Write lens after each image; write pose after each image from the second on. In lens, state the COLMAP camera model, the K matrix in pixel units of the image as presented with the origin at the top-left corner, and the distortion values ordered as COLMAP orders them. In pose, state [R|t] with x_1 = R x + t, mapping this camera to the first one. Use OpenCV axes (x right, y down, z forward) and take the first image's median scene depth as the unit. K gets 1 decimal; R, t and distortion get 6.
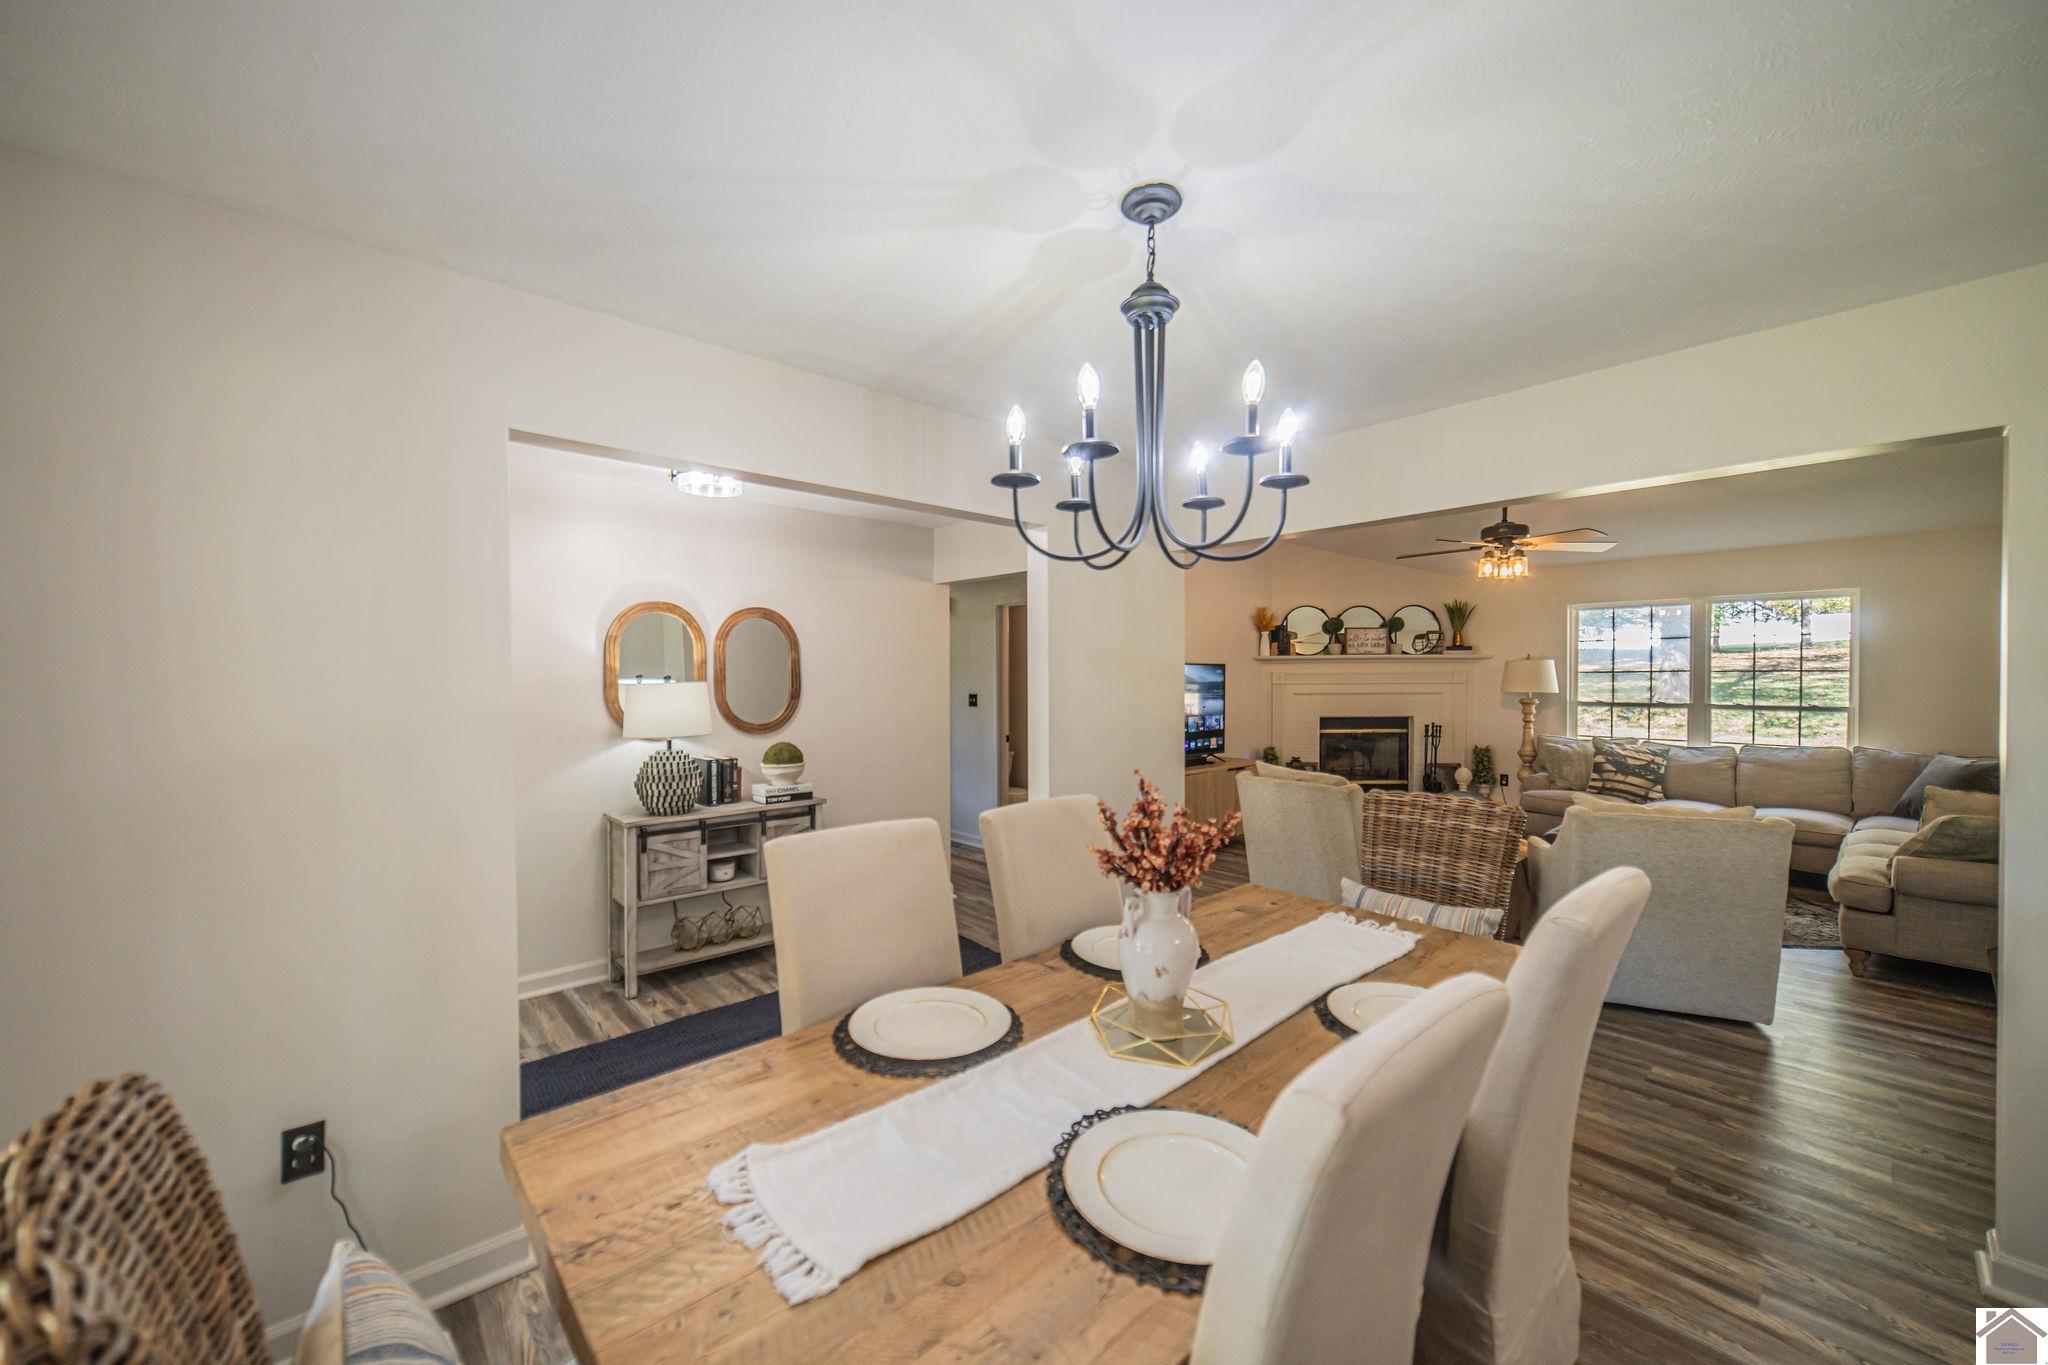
lens RADIAL K [[792.3, 0, 1032.4], [0, 792.3, 684.7], [0, 0, 1]] dist [-0.005752, 0.002869]
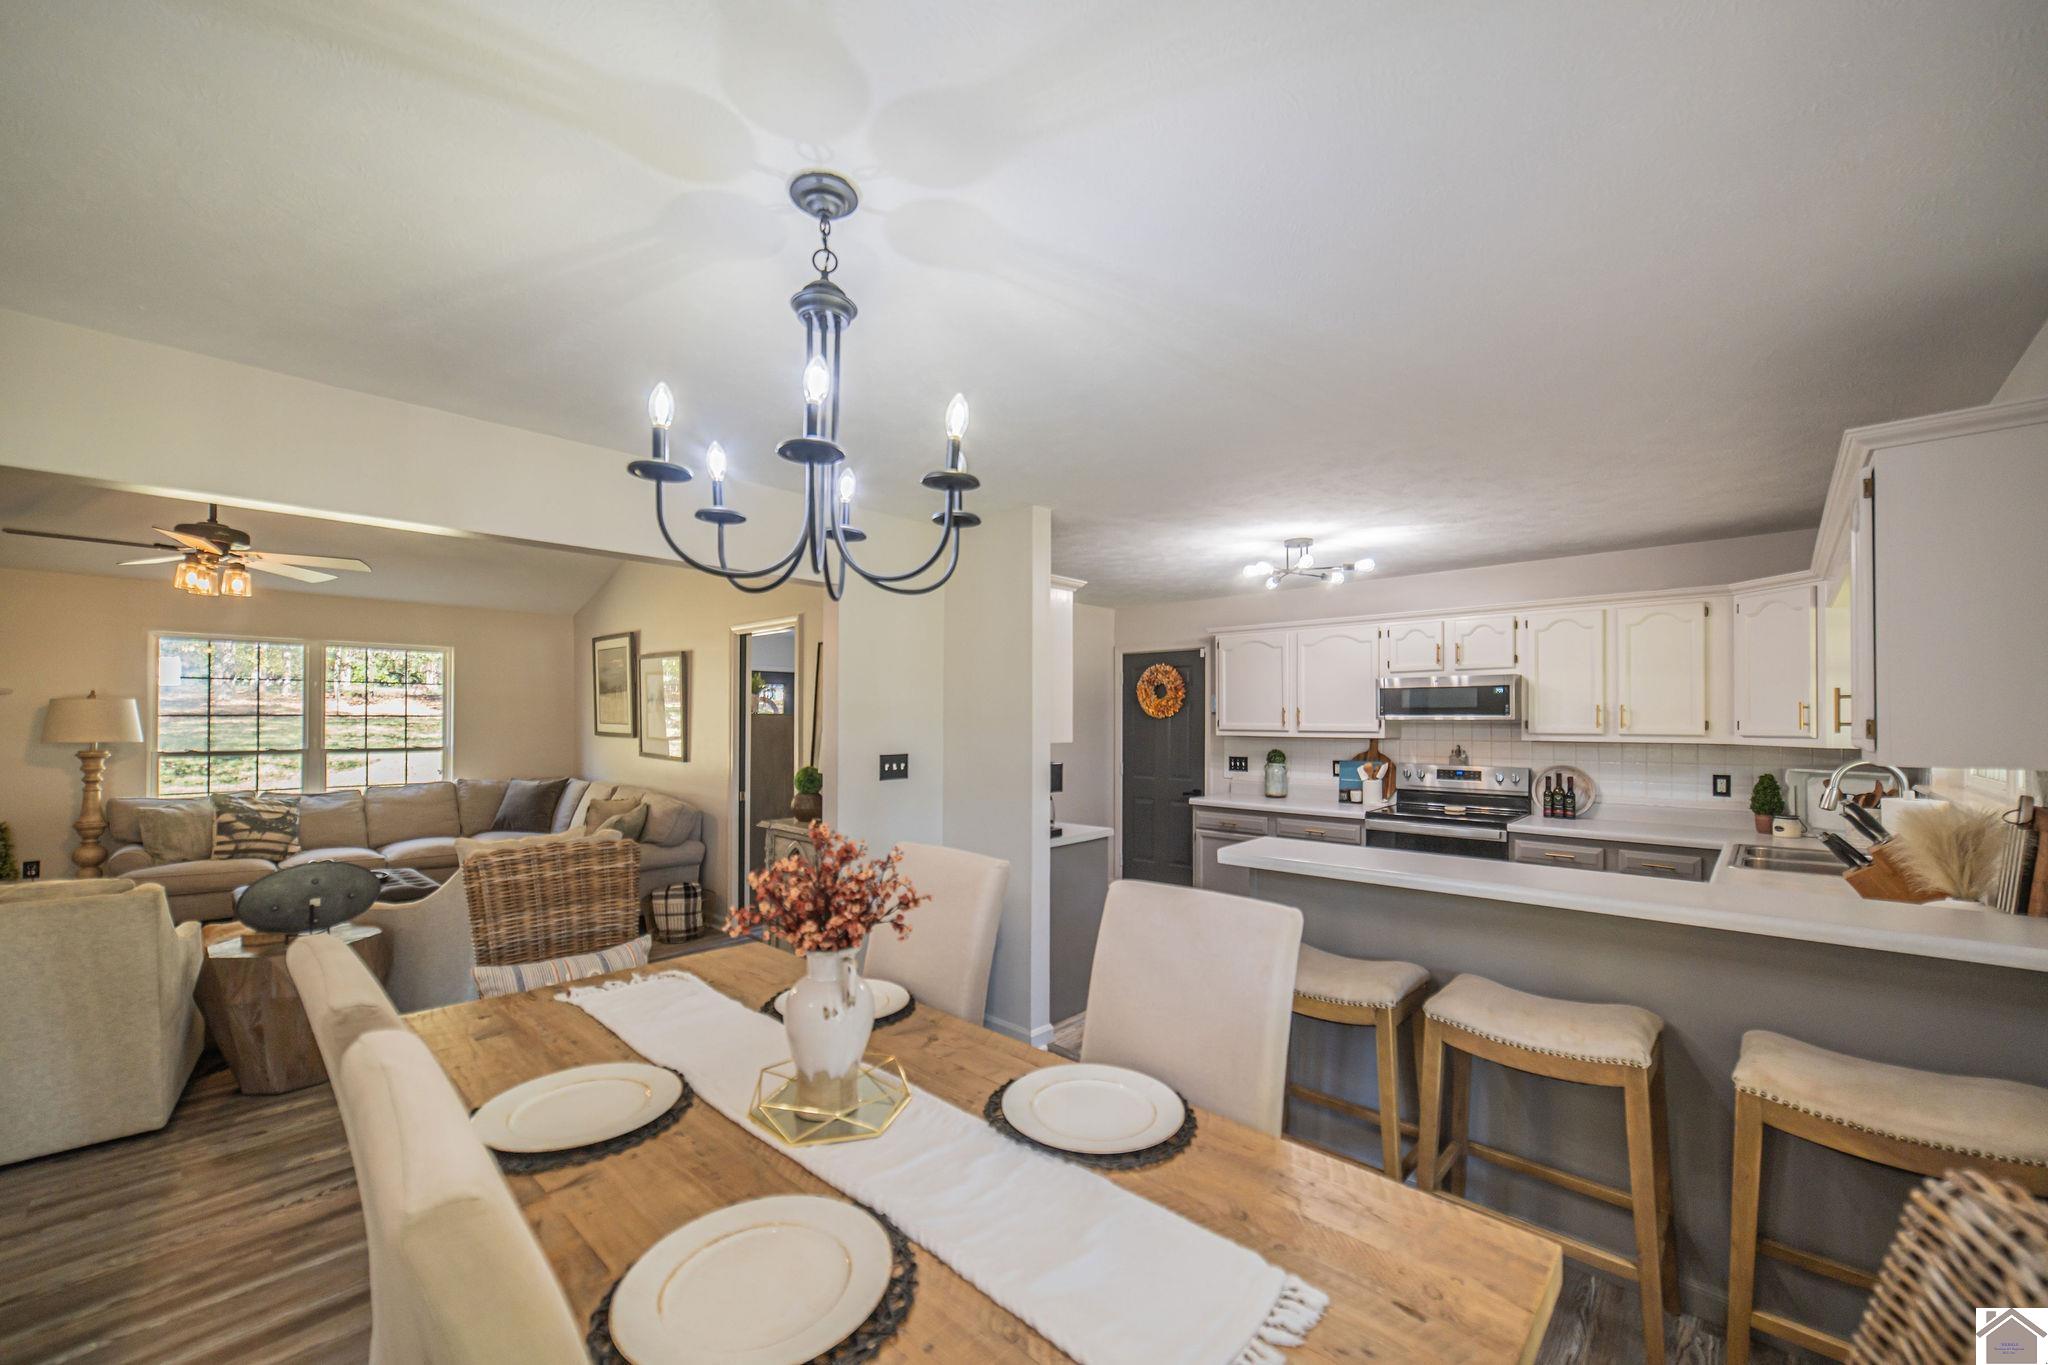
lens RADIAL K [[792.3, 0, 1016.4], [0, 792.3, 713.8], [0, 0, 1]] dist [-0.005752, 0.002869]
pose [[-0.071270, 0.009748, 0.997409, -0.197968], [0.011151, 0.999898, -0.008975, -0.000553], [-0.997395, 0.010483, -0.071371, 0.219133]]
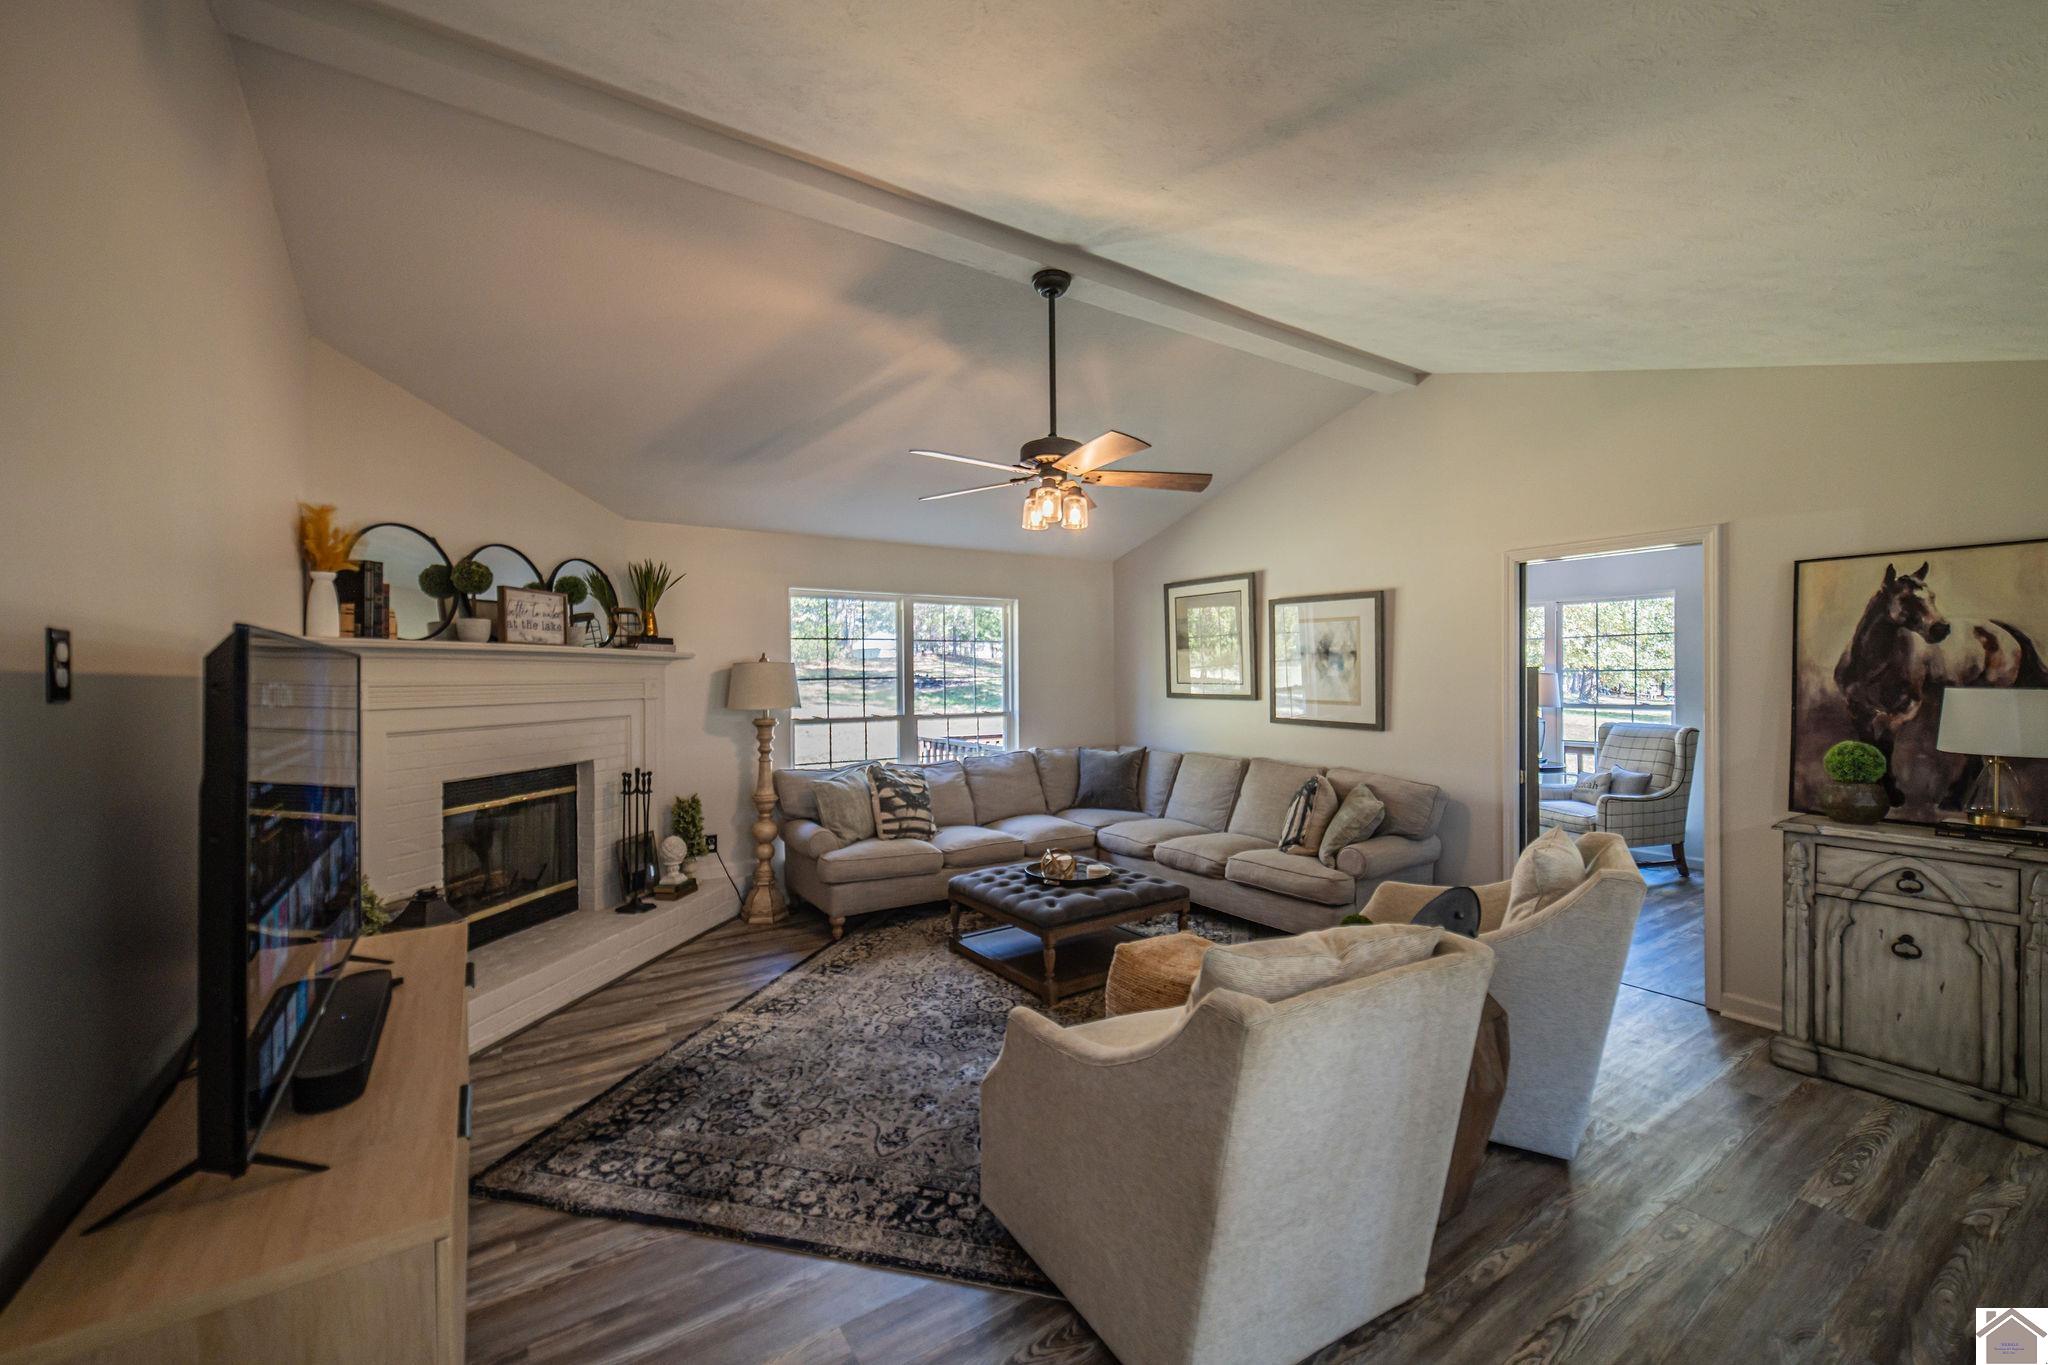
lens RADIAL K [[815.8, 0, 1021.7], [0, 815.8, 681.3], [0, 0, 1]] dist [-0.006802, 0.000564]
pose [[0.160580, -0.001966, 0.987021, -0.039471], [0.023266, 0.999728, -0.001794, -0.009161], [-0.986749, 0.023252, 0.160582, 0.767312]]
